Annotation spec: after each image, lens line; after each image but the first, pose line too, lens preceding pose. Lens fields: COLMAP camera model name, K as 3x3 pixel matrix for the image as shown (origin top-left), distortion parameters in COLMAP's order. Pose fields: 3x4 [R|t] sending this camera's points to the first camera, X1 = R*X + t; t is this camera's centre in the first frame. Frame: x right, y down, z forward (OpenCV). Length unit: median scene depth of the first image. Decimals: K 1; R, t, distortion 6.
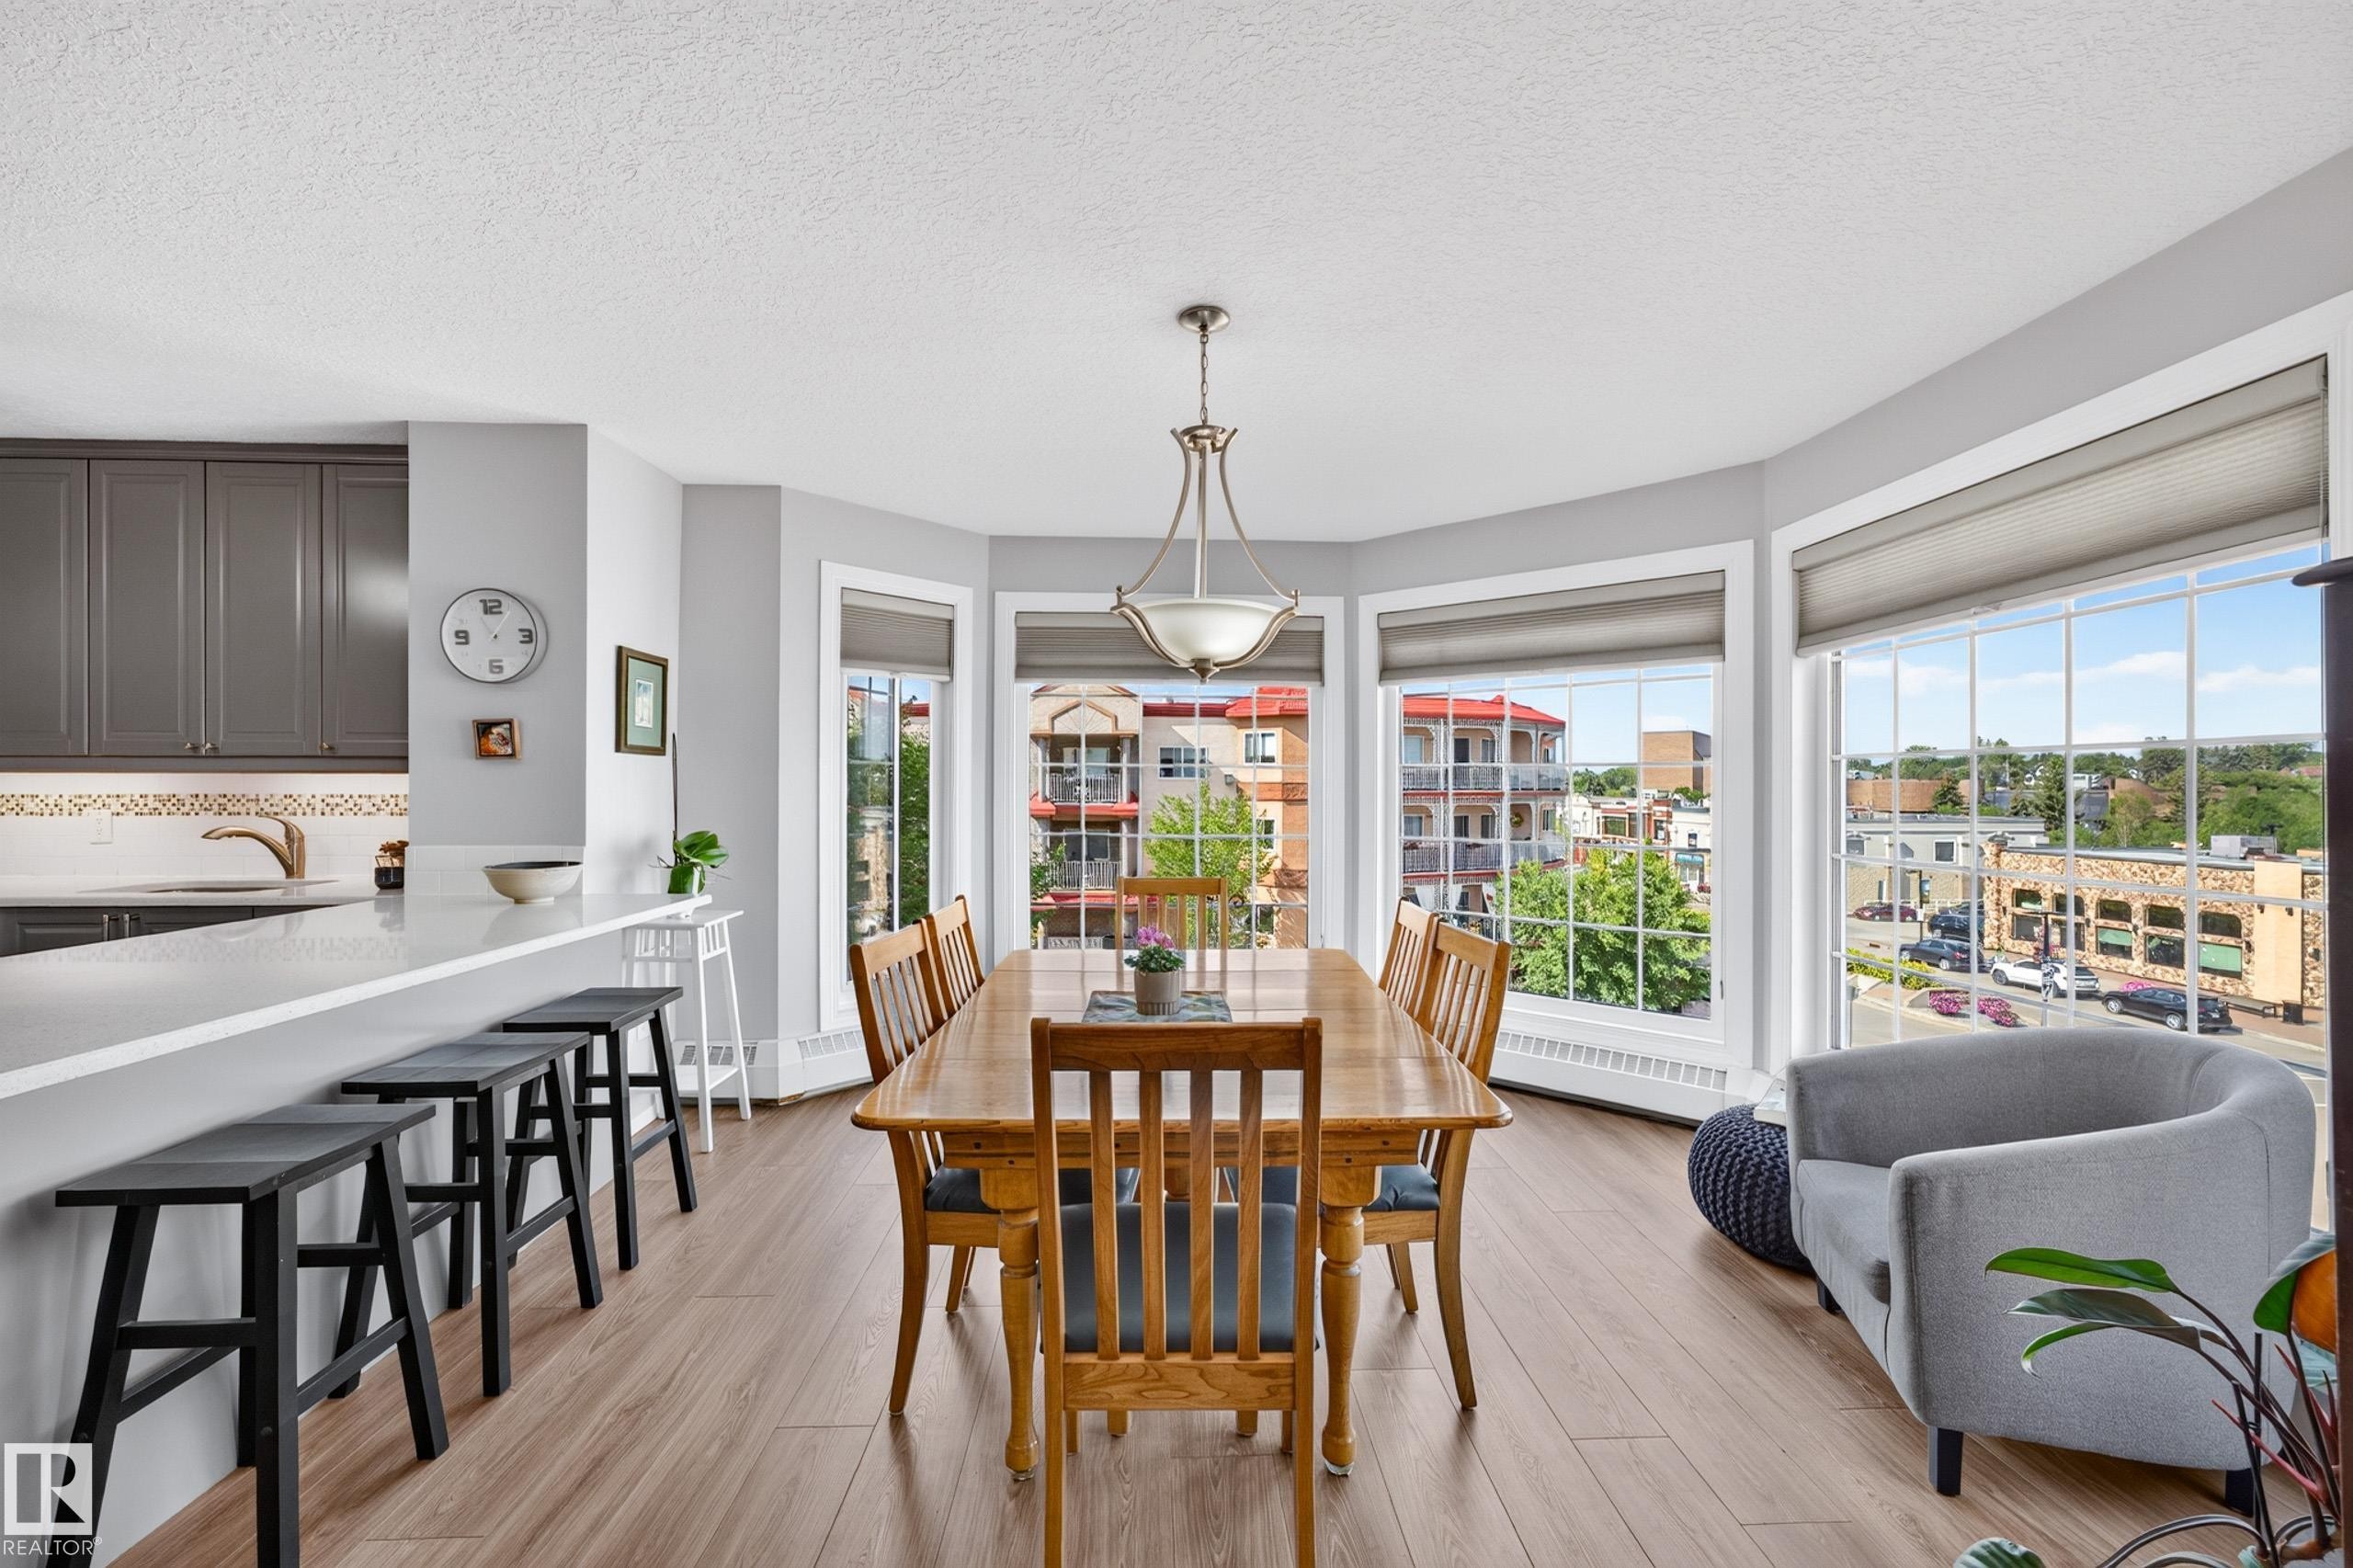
lens RADIAL K [[946.4, 0, 1188.7], [0, 946.4, 793.3], [0, 0, 1]] dist [-0.007510, 0.005574]
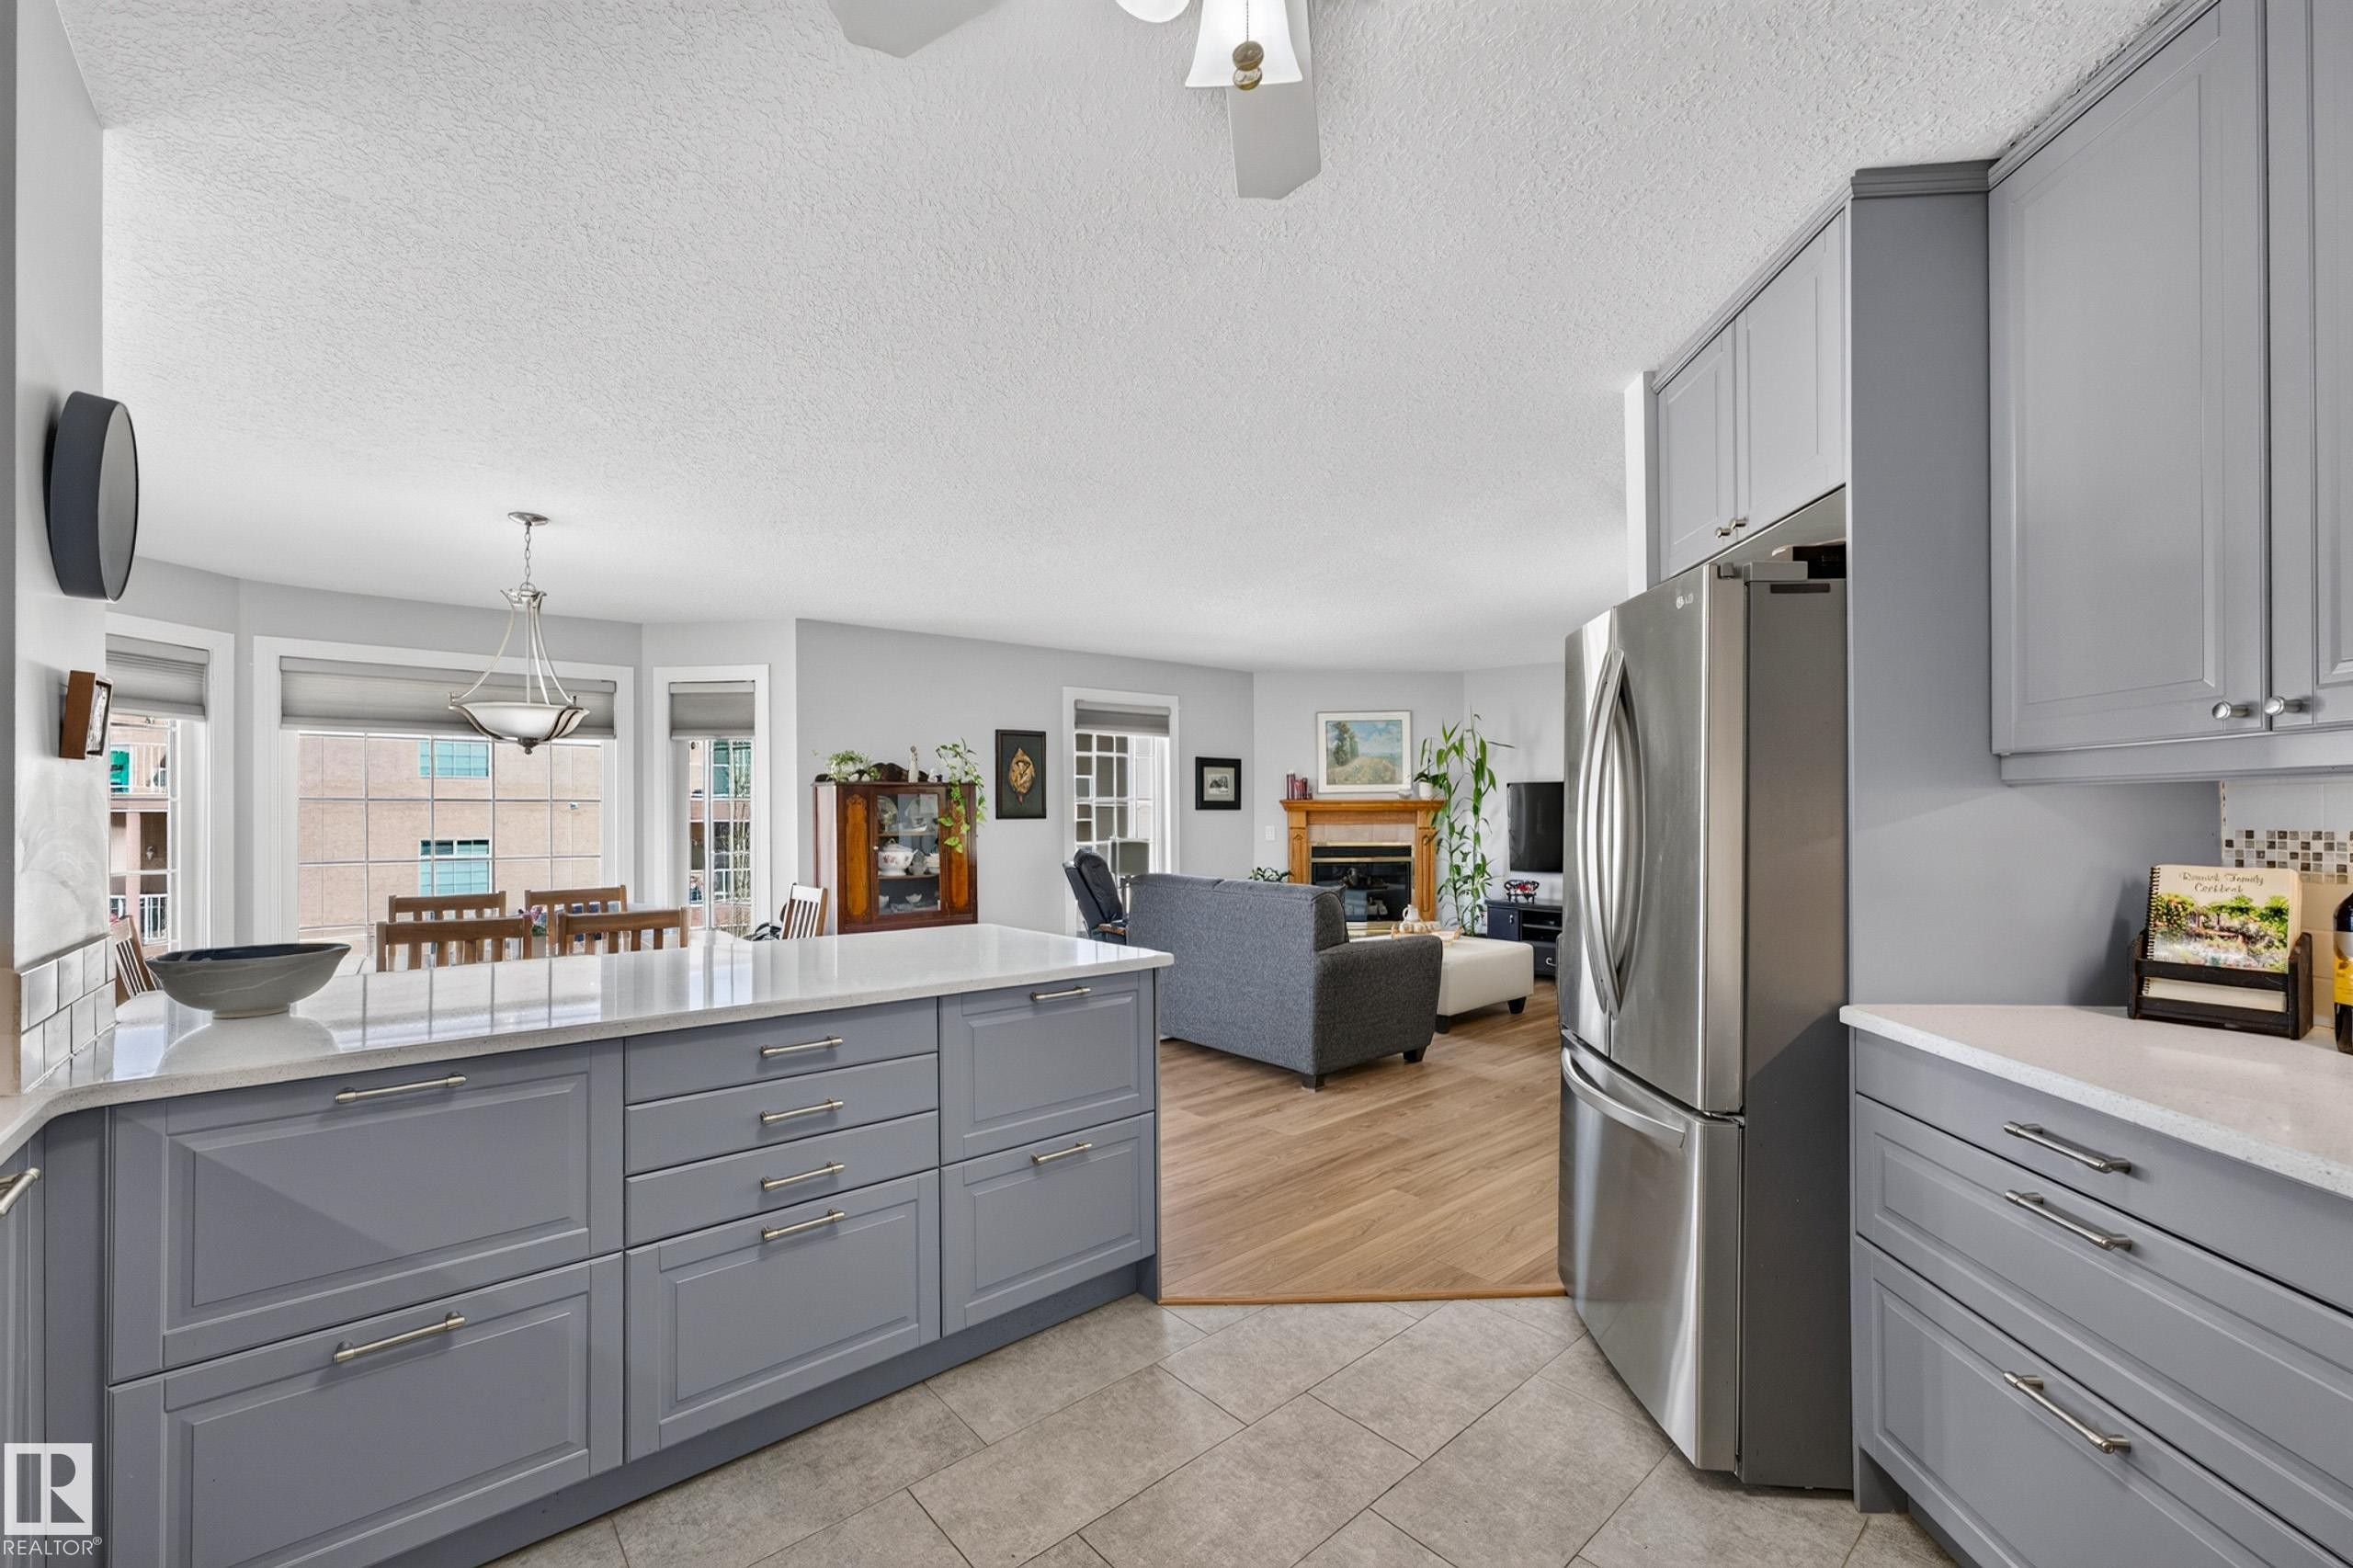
lens RADIAL K [[946.4, 0, 1185.7], [0, 946.4, 823.7], [0, 0, 1]] dist [-0.007510, 0.005574]
pose [[-0.616913, -0.004959, 0.787016, -1.237332], [0.012143, 0.999801, 0.015818, -0.006393], [-0.786938, 0.019316, -0.616730, 0.738081]]
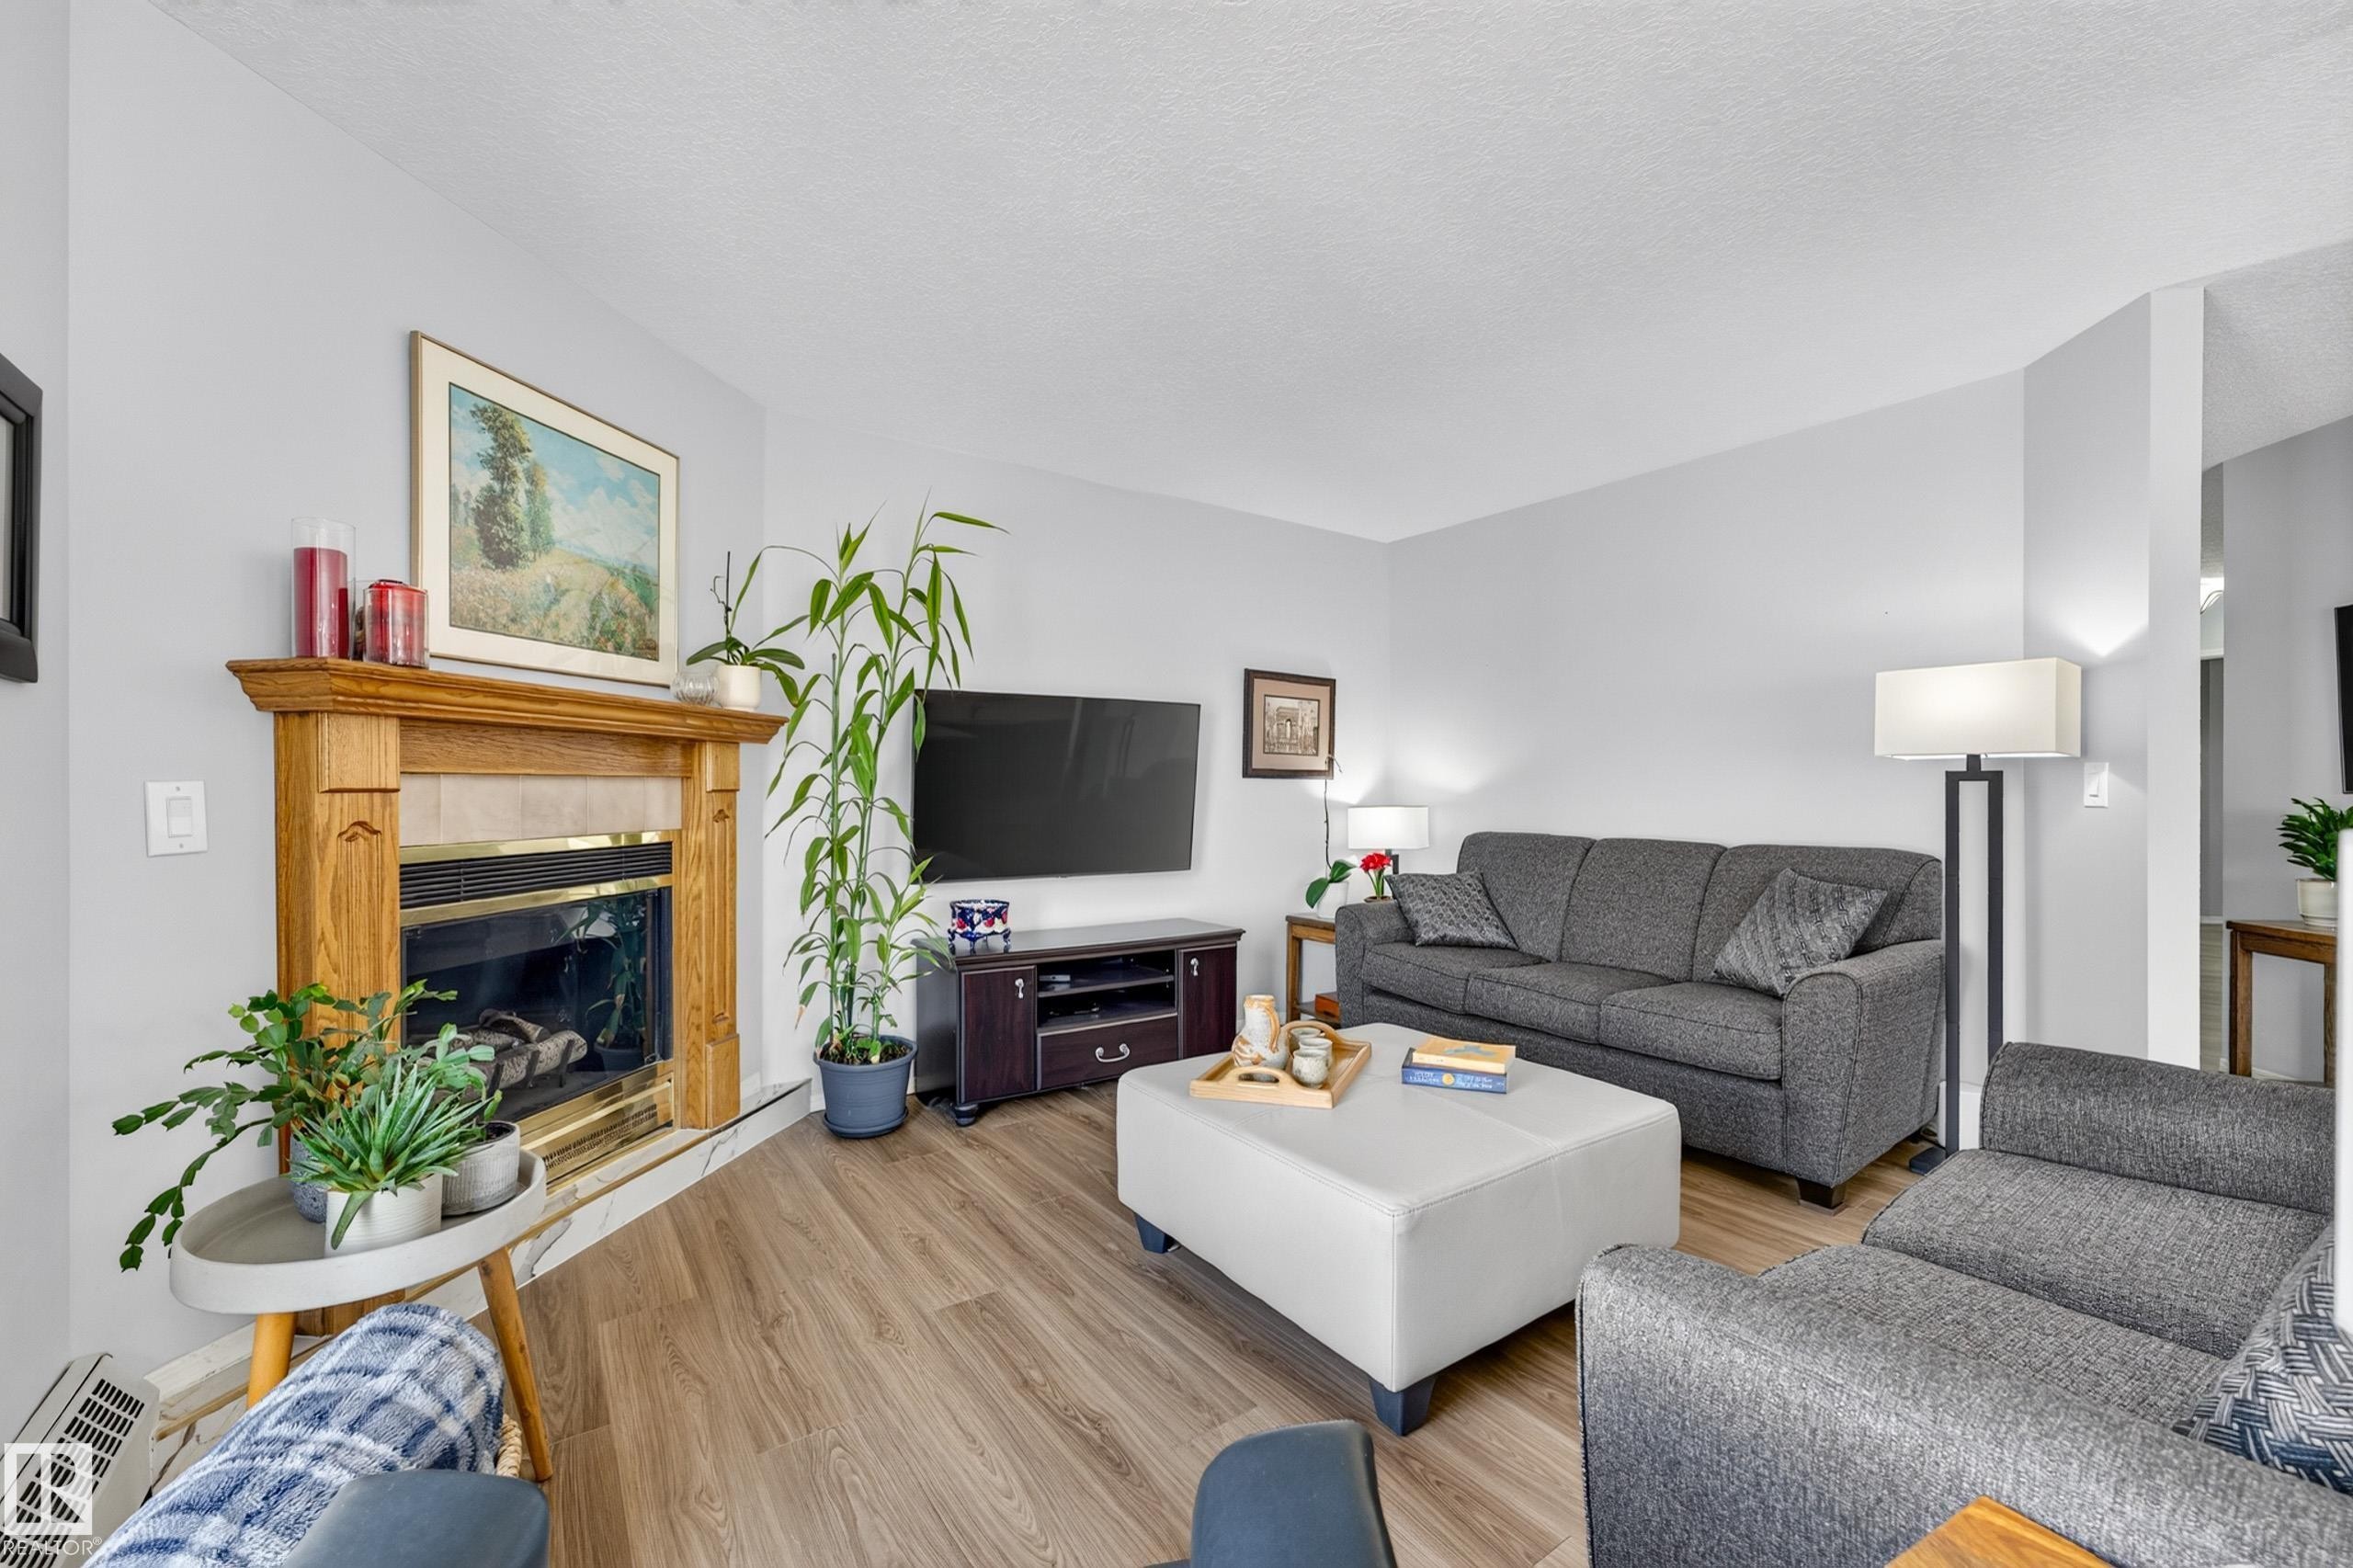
lens RADIAL K [[946.4, 0, 1141.4], [0, 946.4, 787.5], [0, 0, 1]] dist [-0.007510, 0.005574]
pose [[-0.865130, 0.003147, -0.501537, 0.274327], [-0.002211, 0.999947, 0.010089, 0.034068], [0.501542, 0.009838, -0.865077, -0.206370]]
